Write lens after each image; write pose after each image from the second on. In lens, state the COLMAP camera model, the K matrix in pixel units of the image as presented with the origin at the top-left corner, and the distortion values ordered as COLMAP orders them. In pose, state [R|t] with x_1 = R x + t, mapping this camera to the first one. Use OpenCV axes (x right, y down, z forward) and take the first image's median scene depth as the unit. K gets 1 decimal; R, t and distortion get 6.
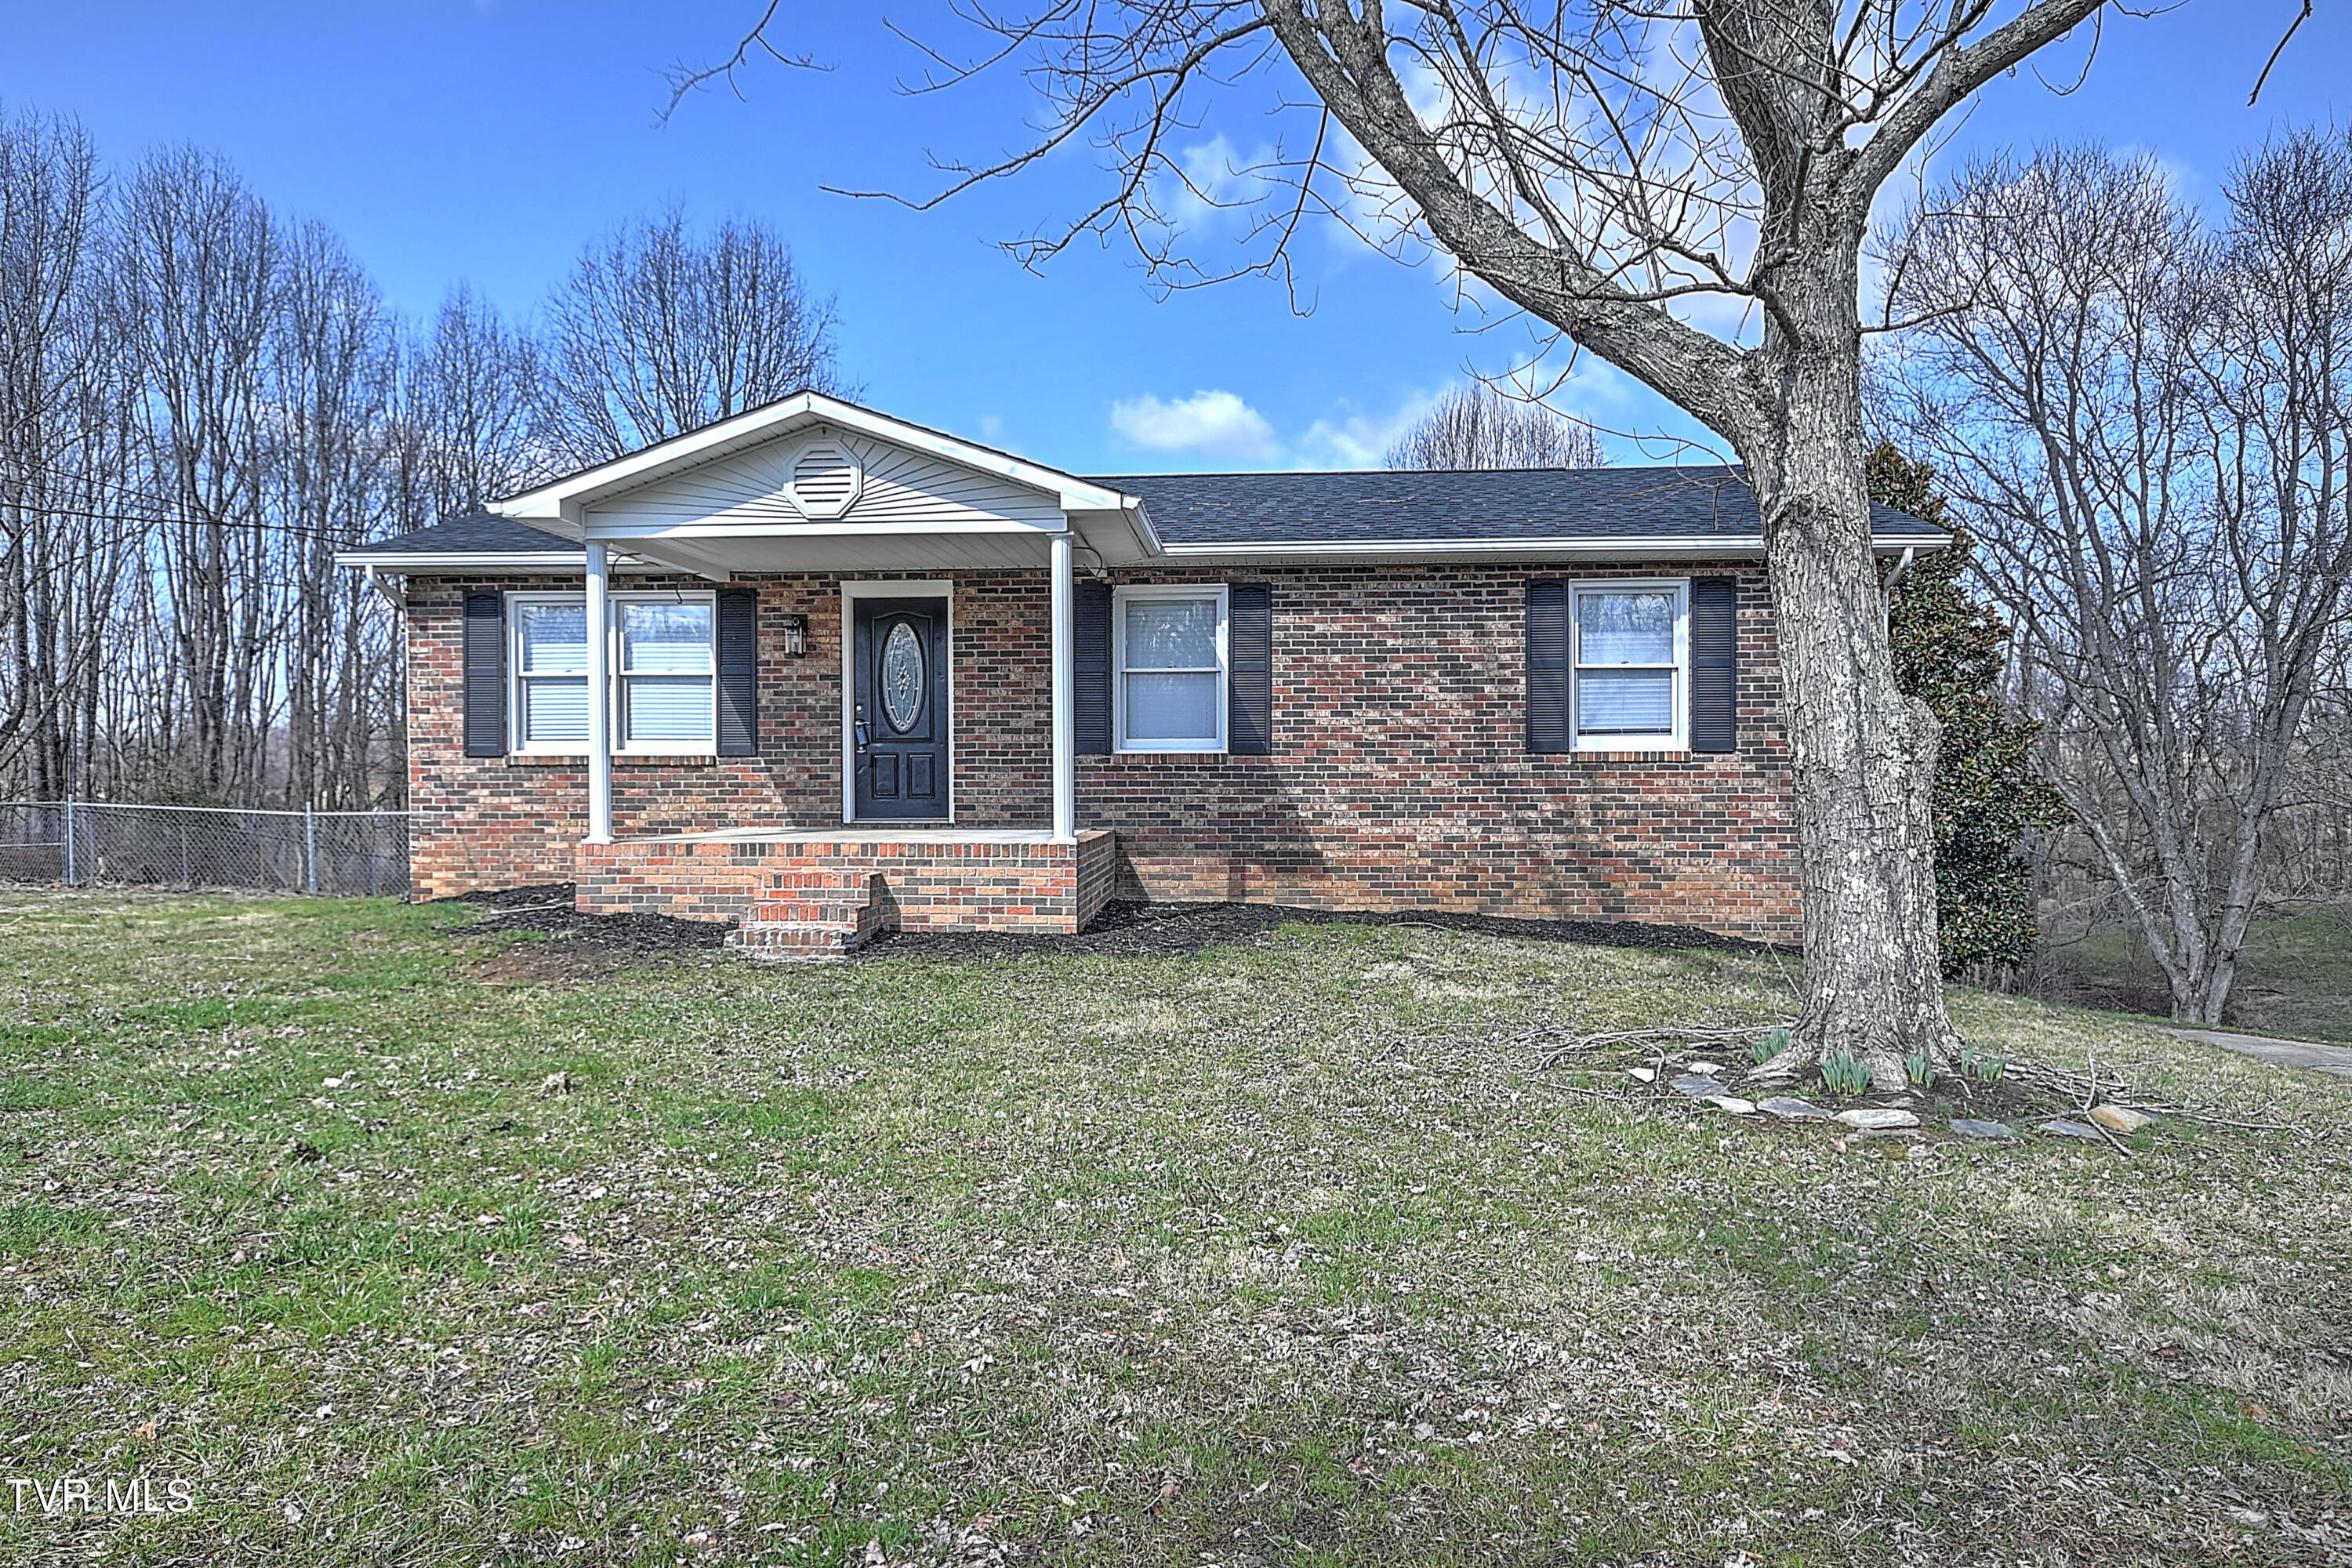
lens RADIAL K [[1522.7, 0, 1175.5], [0, 1522.7, 780.8], [0, 0, 1]] dist [0.015363, 0.006233]
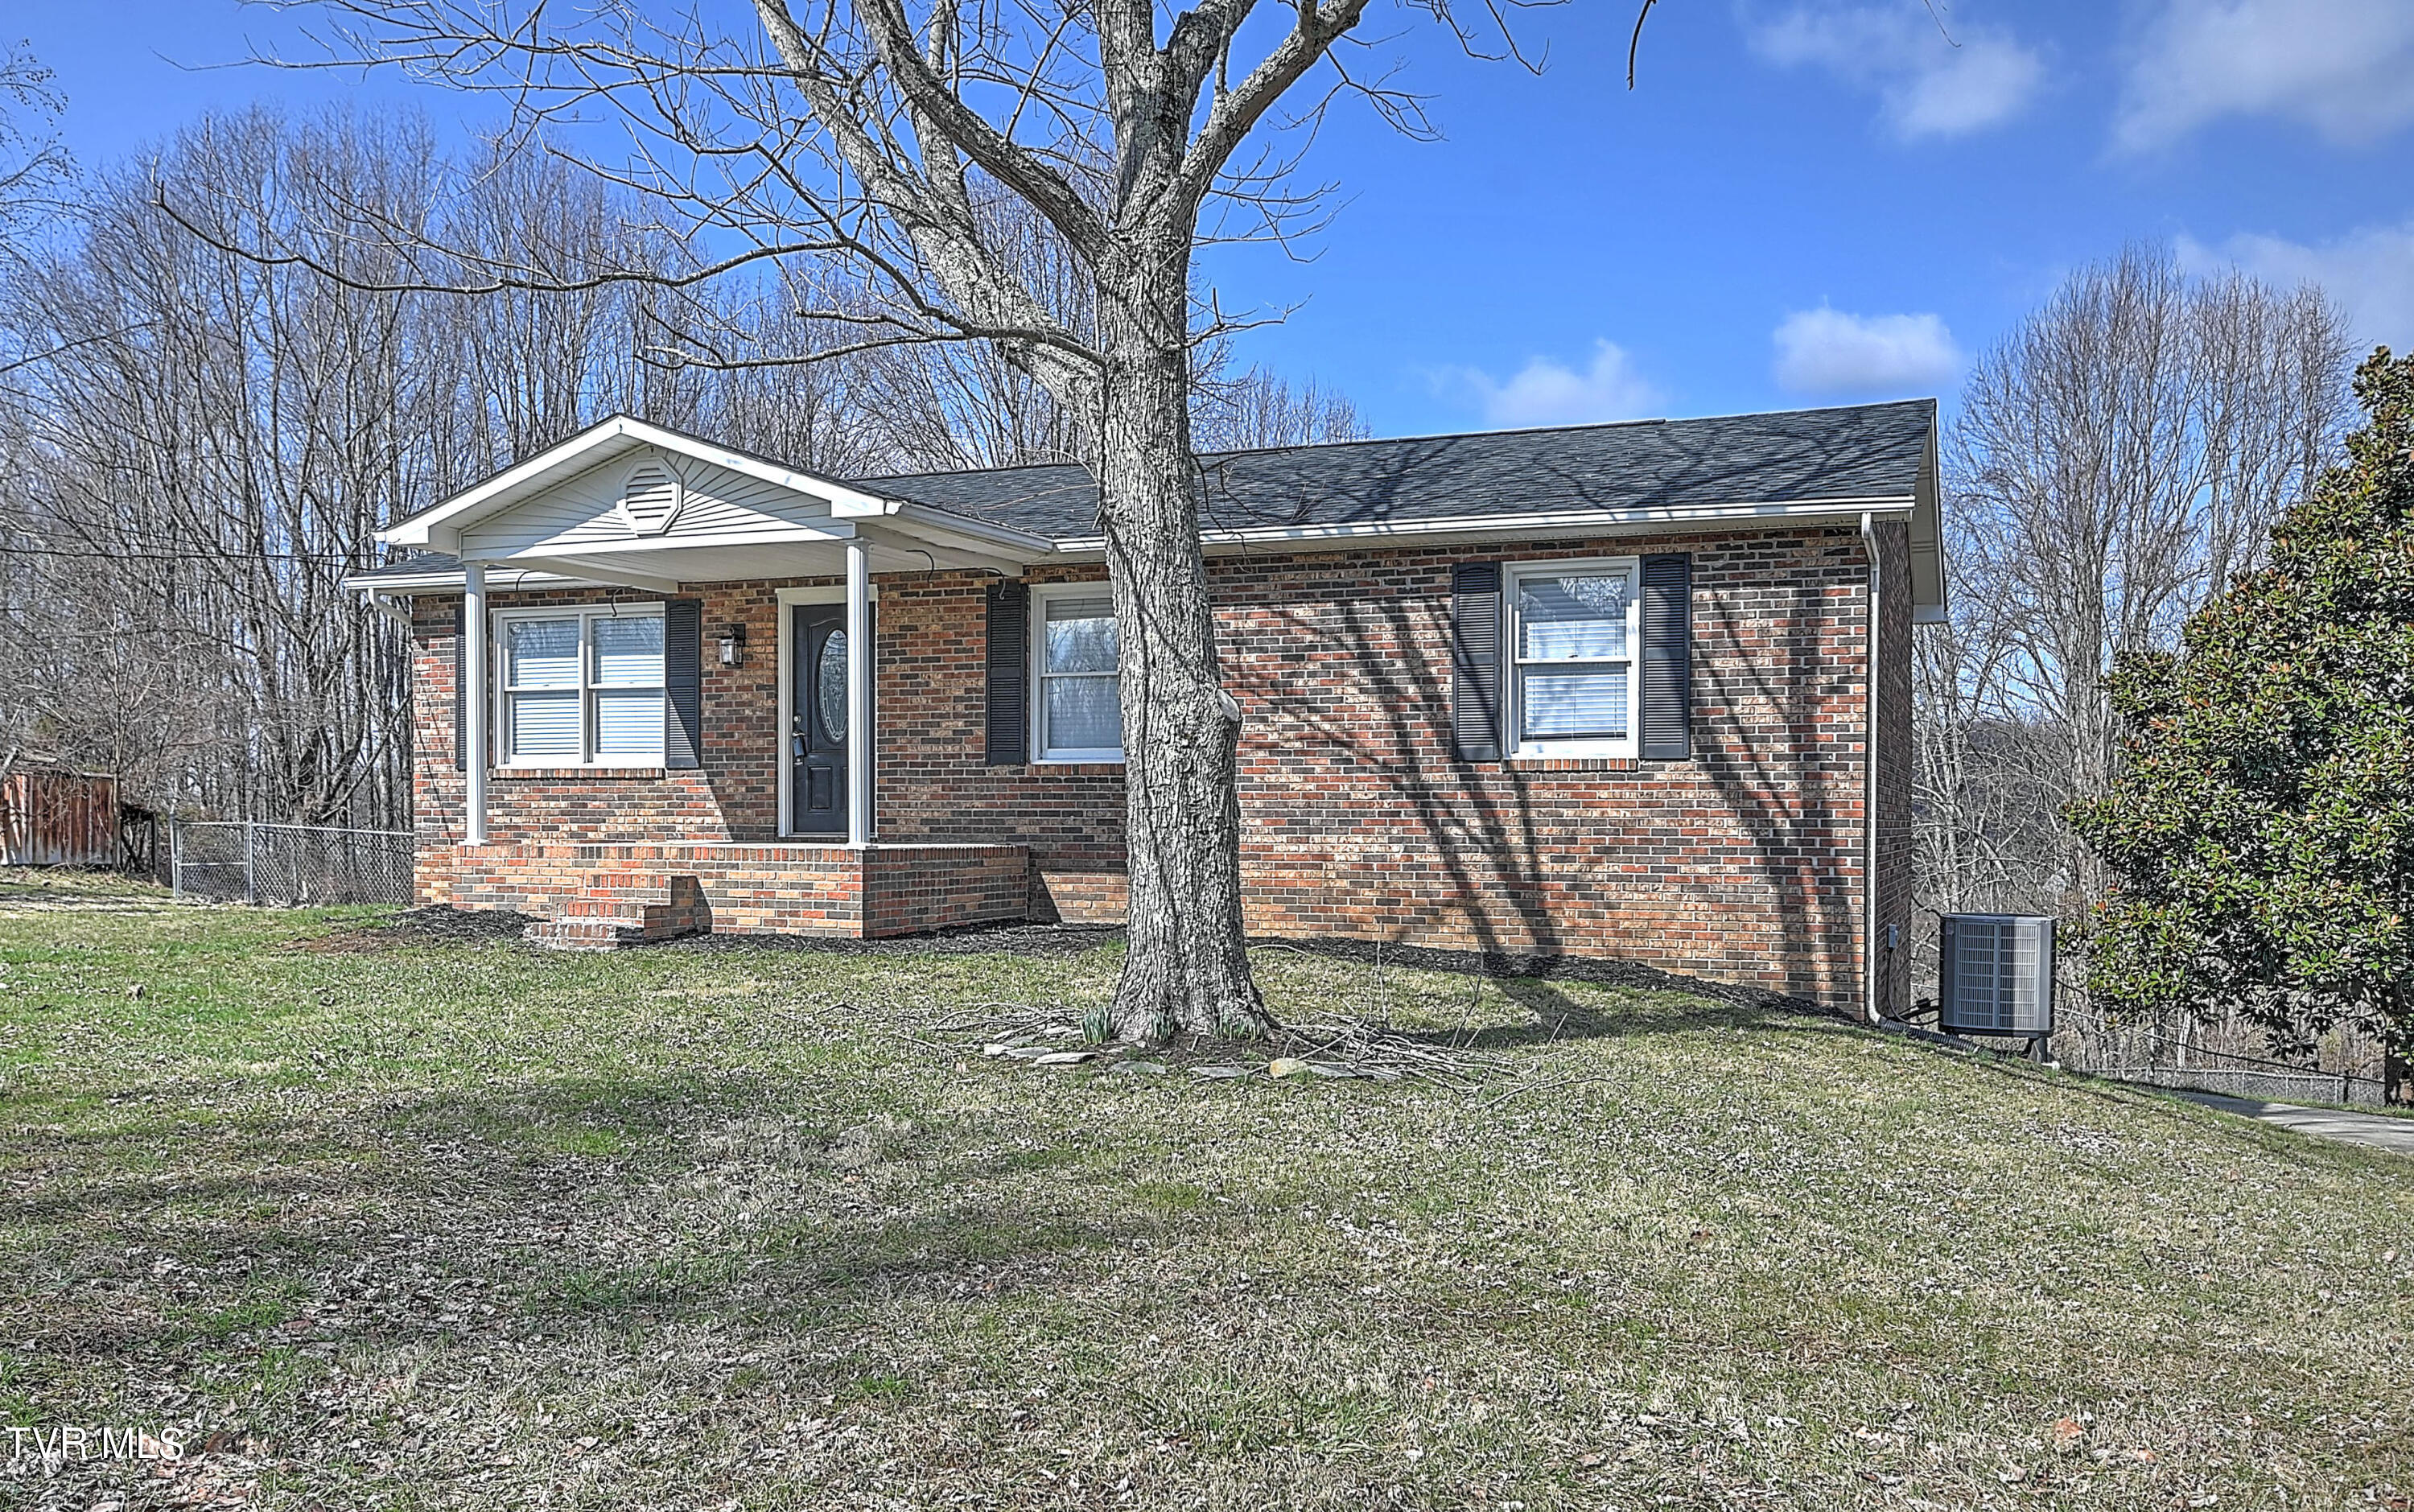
lens RADIAL K [[2083.0, 0, 1152.9], [0, 2083.0, 822.9], [0, 0, 1]] dist [0.011379, -0.003470]
pose [[0.949088, 0.005159, -0.314970, 0.442162], [-0.006629, 0.999972, -0.003596, 0.022684], [0.314942, 0.005501, 0.949095, -0.194867]]
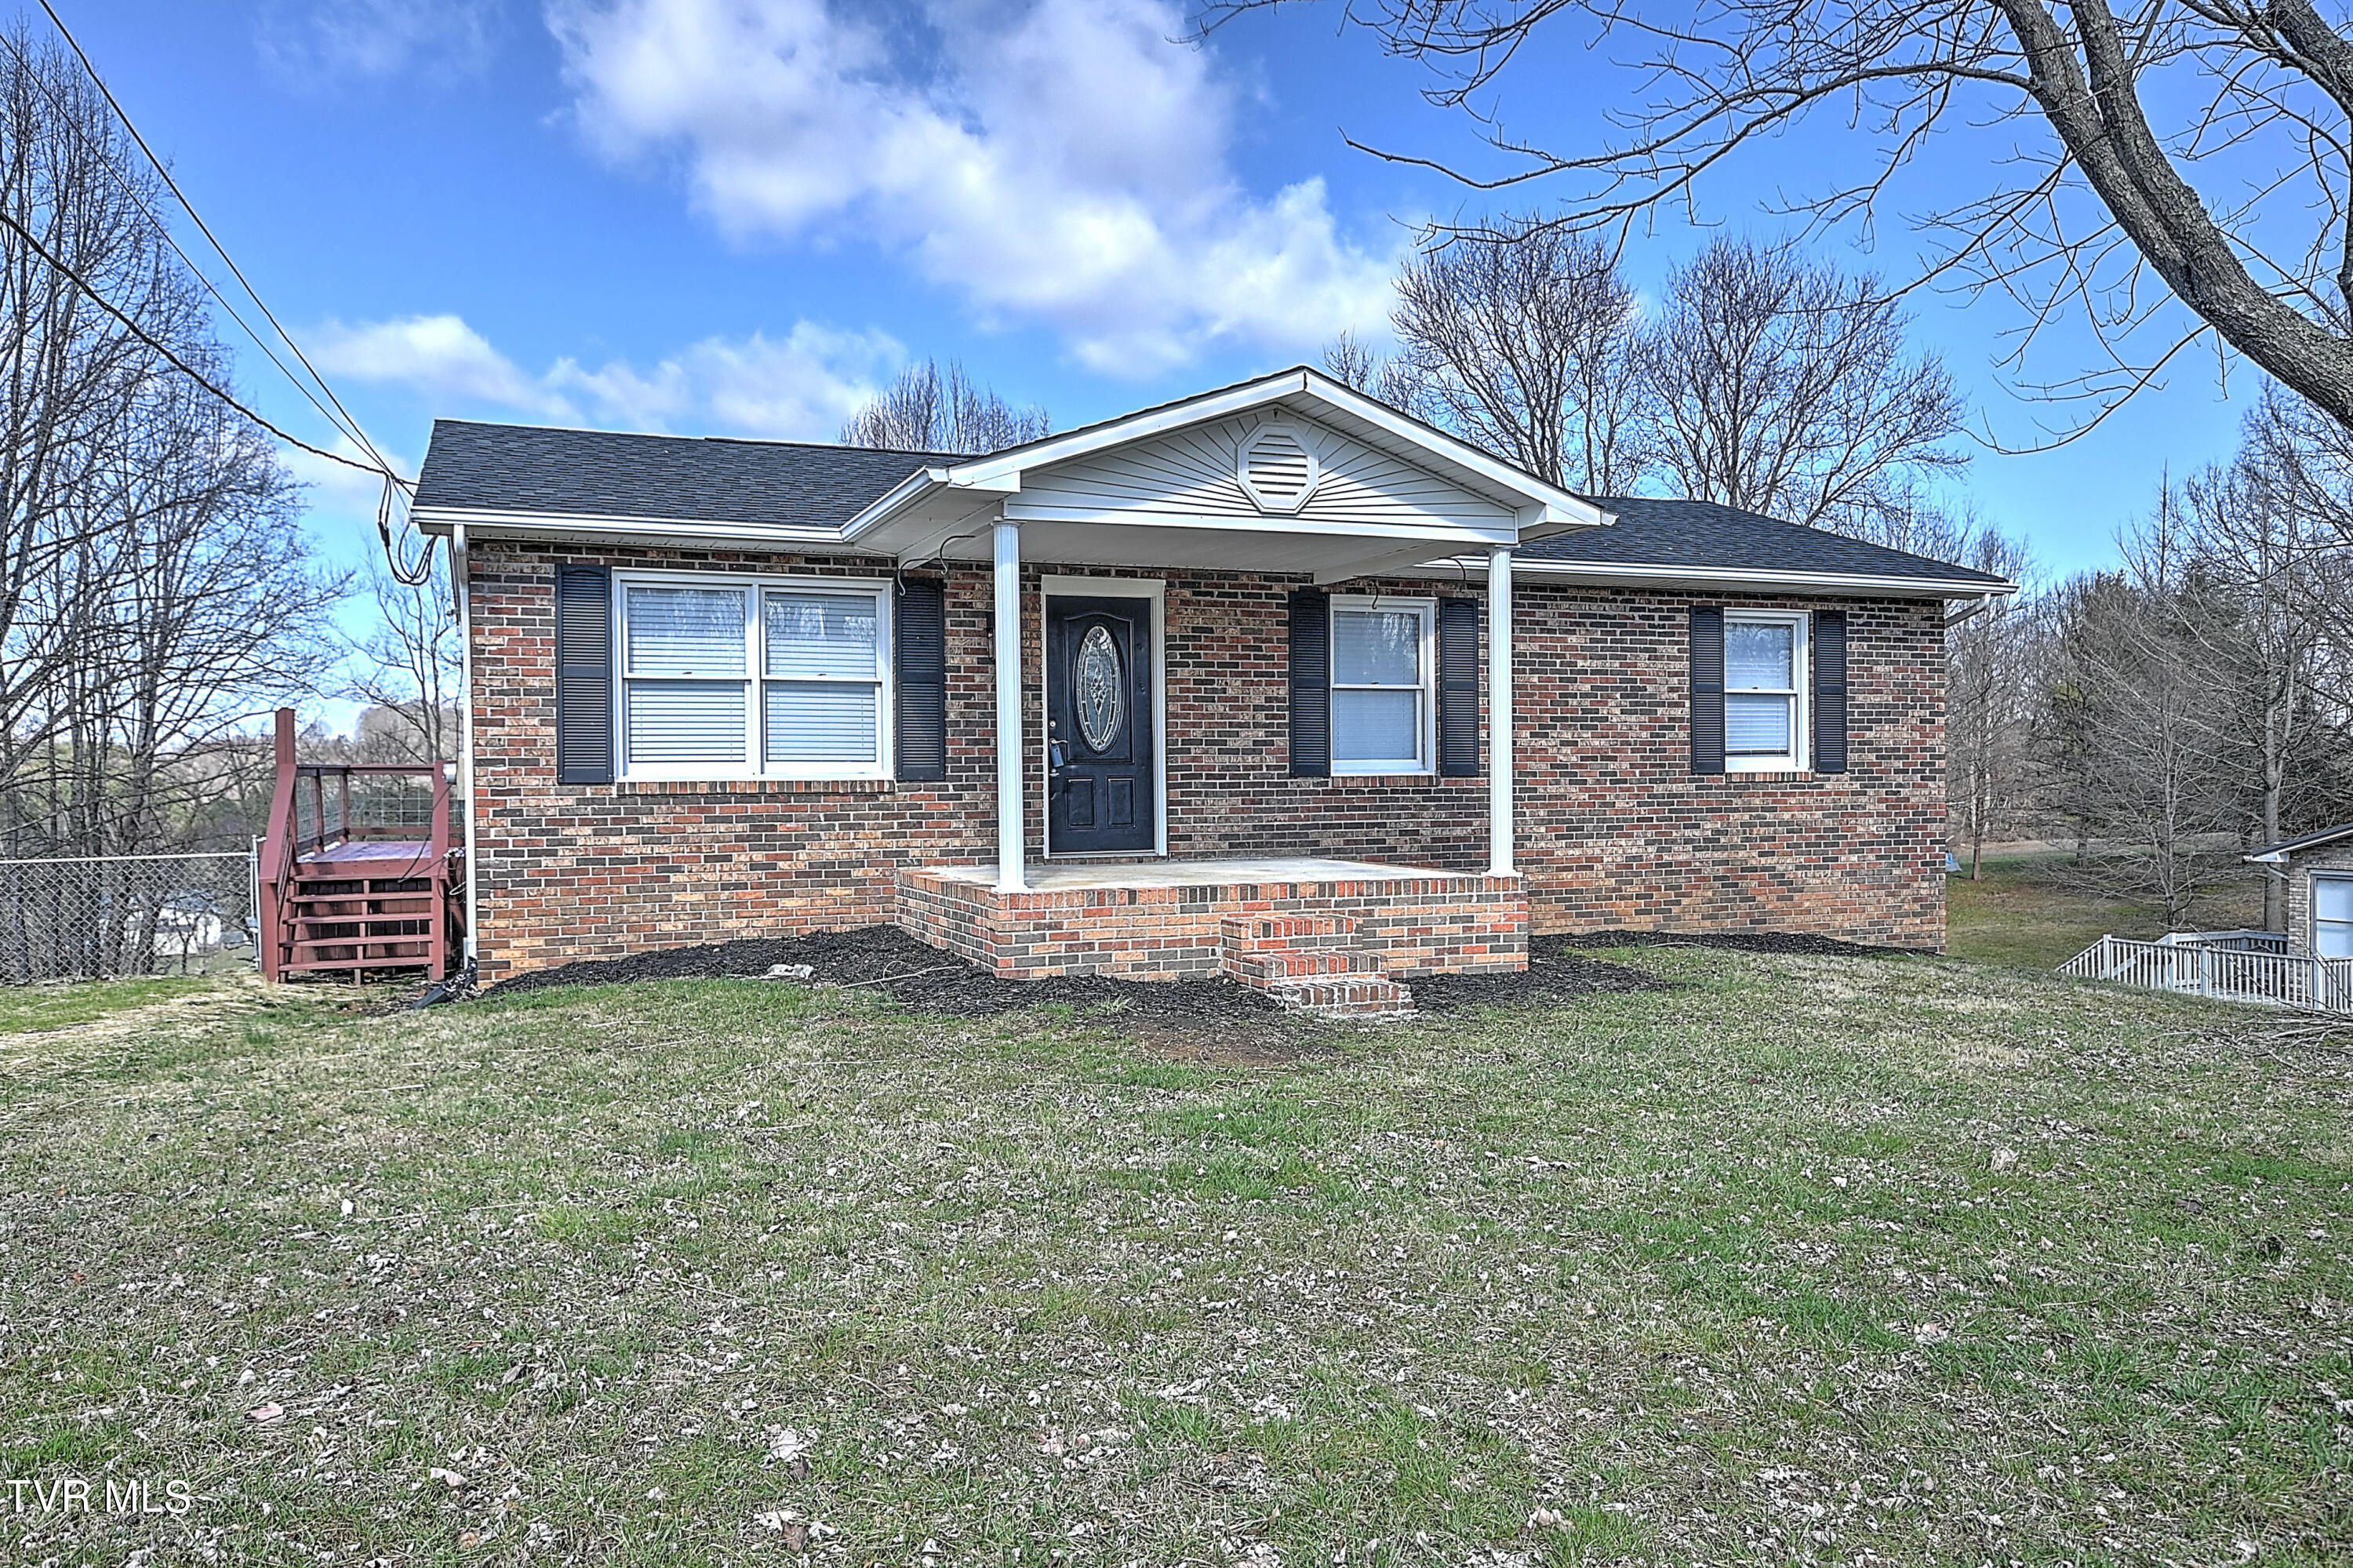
lens RADIAL K [[1654.1, 0, 1179.6], [0, 1654.1, 786.1], [0, 0, 1]] dist [0.012948, 0.001896]
pose [[0.900888, -0.007393, 0.433989, -0.566890], [0.007995, 0.999968, 0.000438, -0.013102], [-0.433979, 0.003075, 0.900918, 0.137697]]
